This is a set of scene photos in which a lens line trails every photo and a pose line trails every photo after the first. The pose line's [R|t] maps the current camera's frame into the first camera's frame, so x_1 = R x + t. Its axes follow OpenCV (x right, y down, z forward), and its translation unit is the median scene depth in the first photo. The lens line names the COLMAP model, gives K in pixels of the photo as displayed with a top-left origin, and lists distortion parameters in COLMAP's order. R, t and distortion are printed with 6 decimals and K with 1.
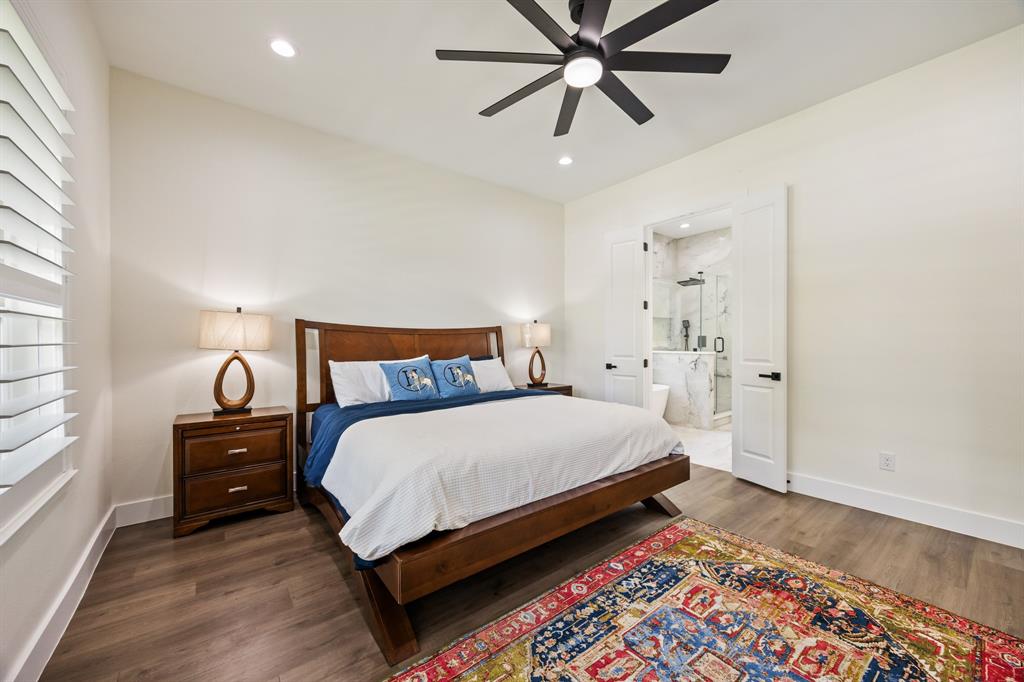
lens RADIAL K [[390.9, 0, 519.1], [0, 390.9, 339.1], [0, 0, 1]] dist [-0.000916, -0.000007]
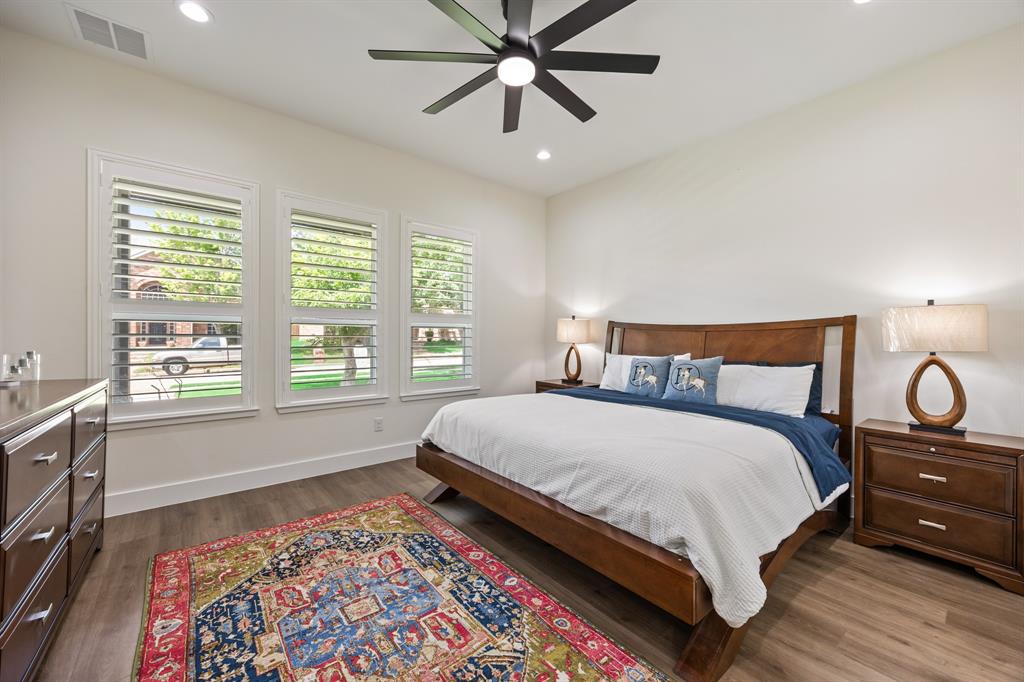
lens RADIAL K [[390.9, 0, 494.1], [0, 390.9, 338.7], [0, 0, 1]] dist [-0.000916, -0.000007]
pose [[-0.005477, 0.003338, -0.999979, 1.225467], [-0.008751, 0.999956, 0.003385, 0.013588], [0.999947, 0.008770, -0.005448, 1.016756]]
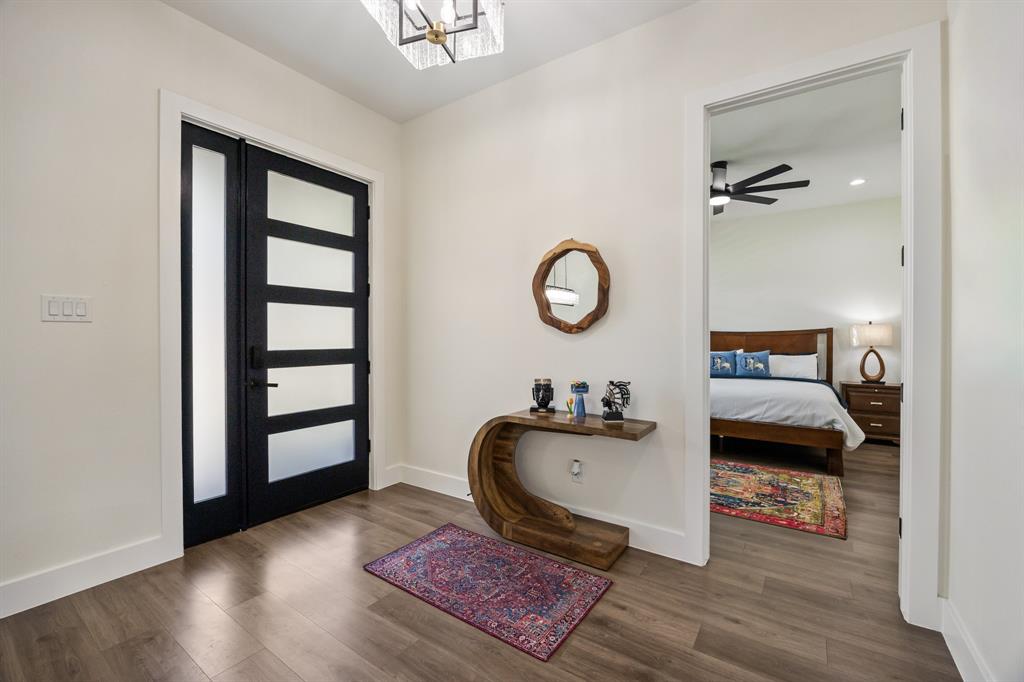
lens RADIAL K [[418.2, 0, 503.3], [0, 418.2, 338.5], [0, 0, 1]] dist [-0.009189, 0.000205]
pose [[0.268688, 0.002496, -0.963224, 1.932448], [-0.003530, 0.999992, 0.001606, 0.001157], [0.963221, 0.002969, 0.268695, -0.567638]]
